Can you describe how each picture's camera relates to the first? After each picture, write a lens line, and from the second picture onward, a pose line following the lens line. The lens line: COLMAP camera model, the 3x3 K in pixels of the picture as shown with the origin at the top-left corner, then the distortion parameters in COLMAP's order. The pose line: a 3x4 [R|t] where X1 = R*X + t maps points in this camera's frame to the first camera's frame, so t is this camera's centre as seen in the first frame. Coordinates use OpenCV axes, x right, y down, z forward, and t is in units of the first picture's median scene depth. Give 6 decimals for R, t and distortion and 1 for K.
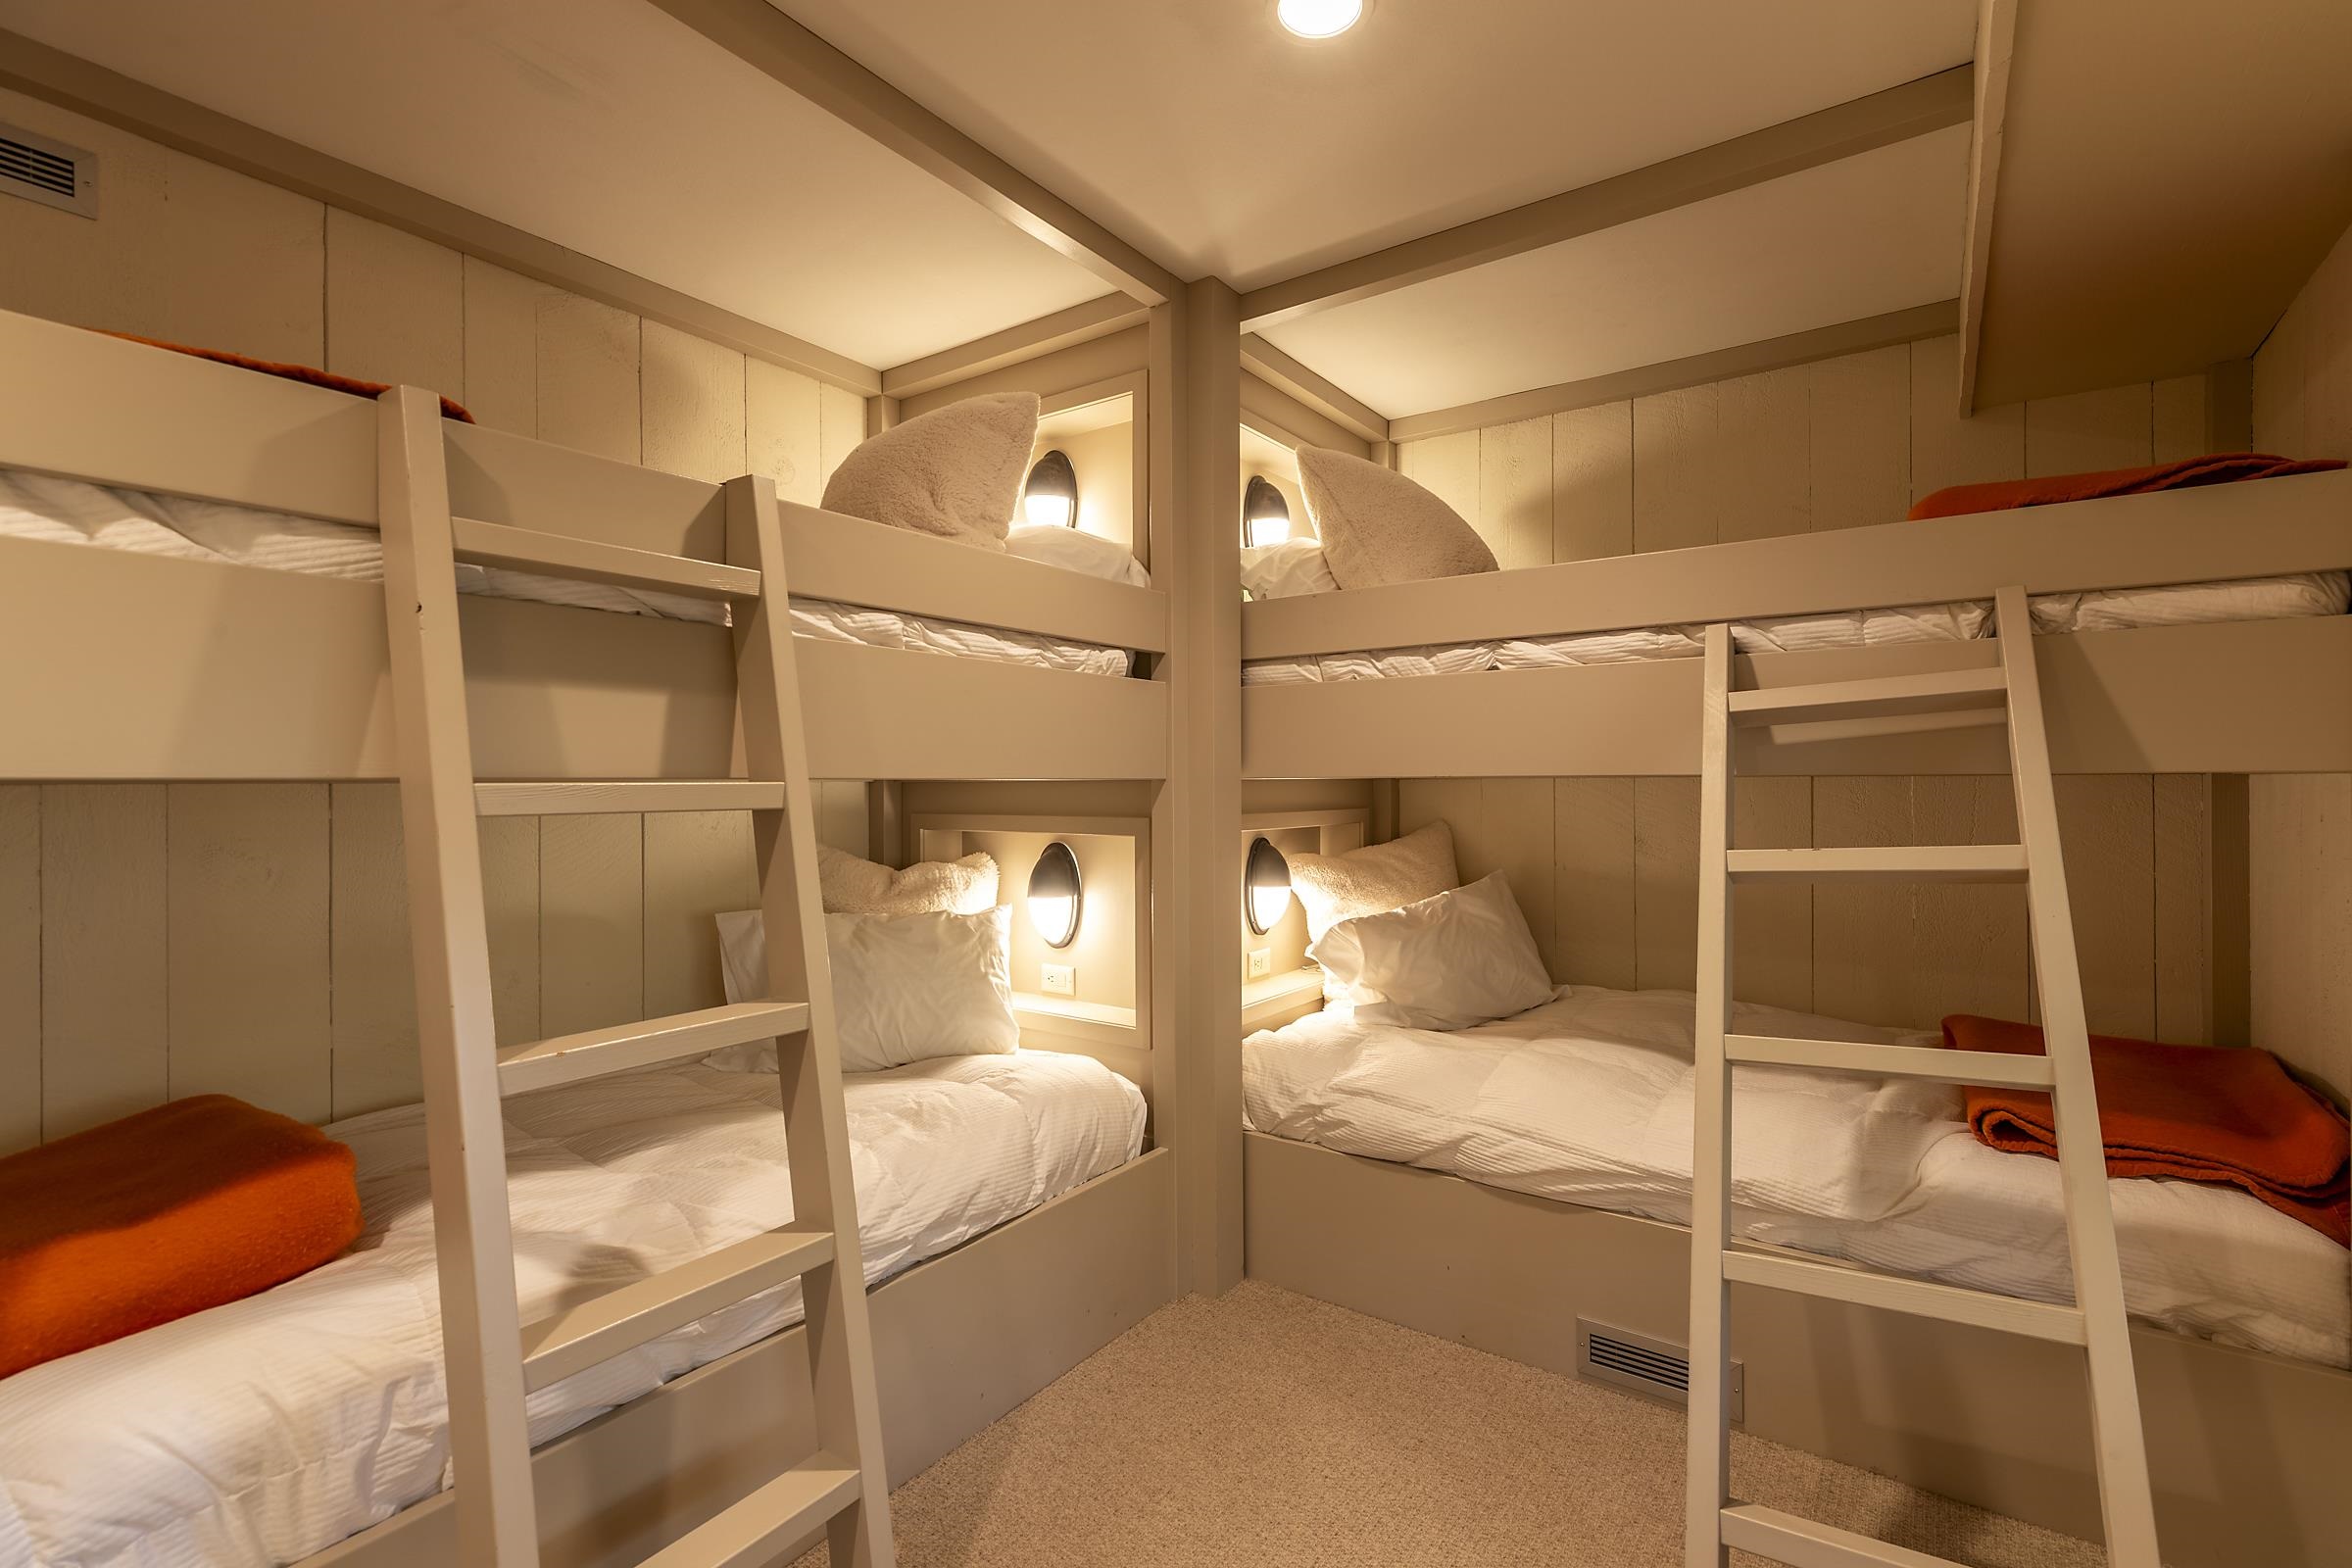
lens RADIAL K [[1071.6, 0, 1183.4], [0, 1071.6, 782.2], [0, 0, 1]] dist [0.007211, 0.000243]
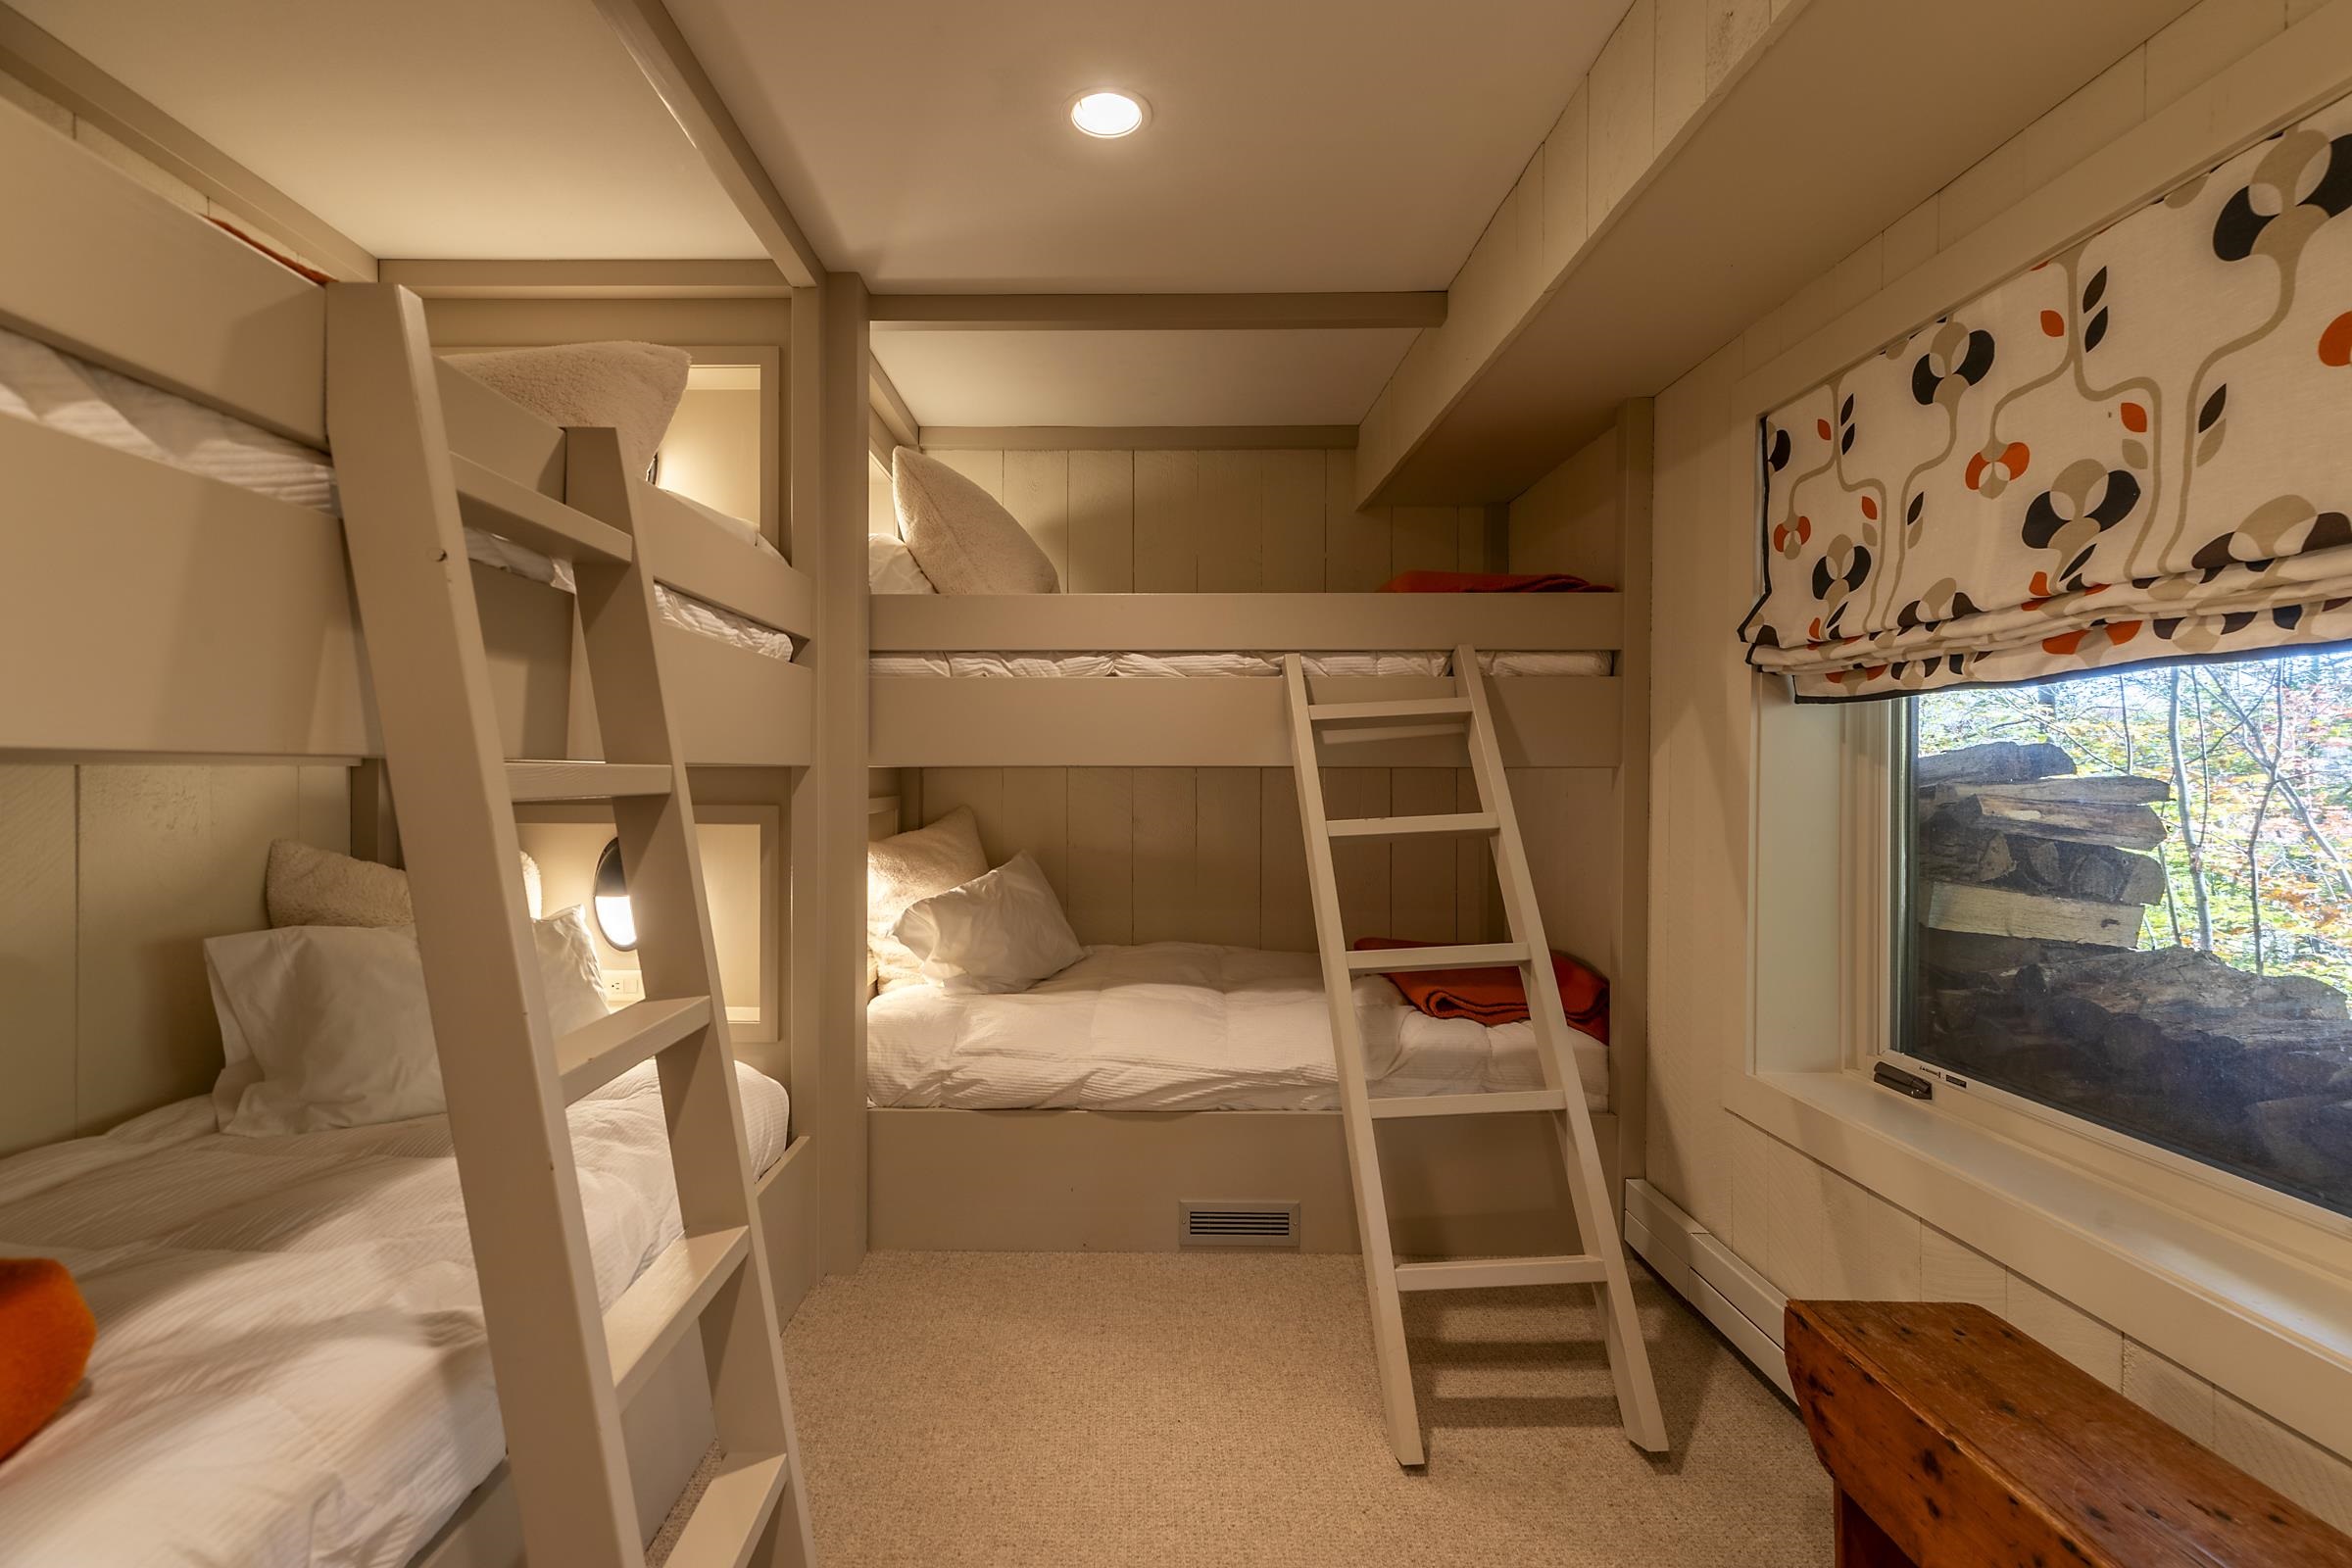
lens RADIAL K [[1071.6, 0, 1172.9], [0, 1071.6, 778.7], [0, 0, 1]] dist [0.007211, 0.000243]
pose [[0.824171, 0.001881, 0.566338, -0.321988], [-0.004855, 0.999981, 0.003744, 0.003885], [-0.566320, -0.005835, 0.824165, -0.013747]]
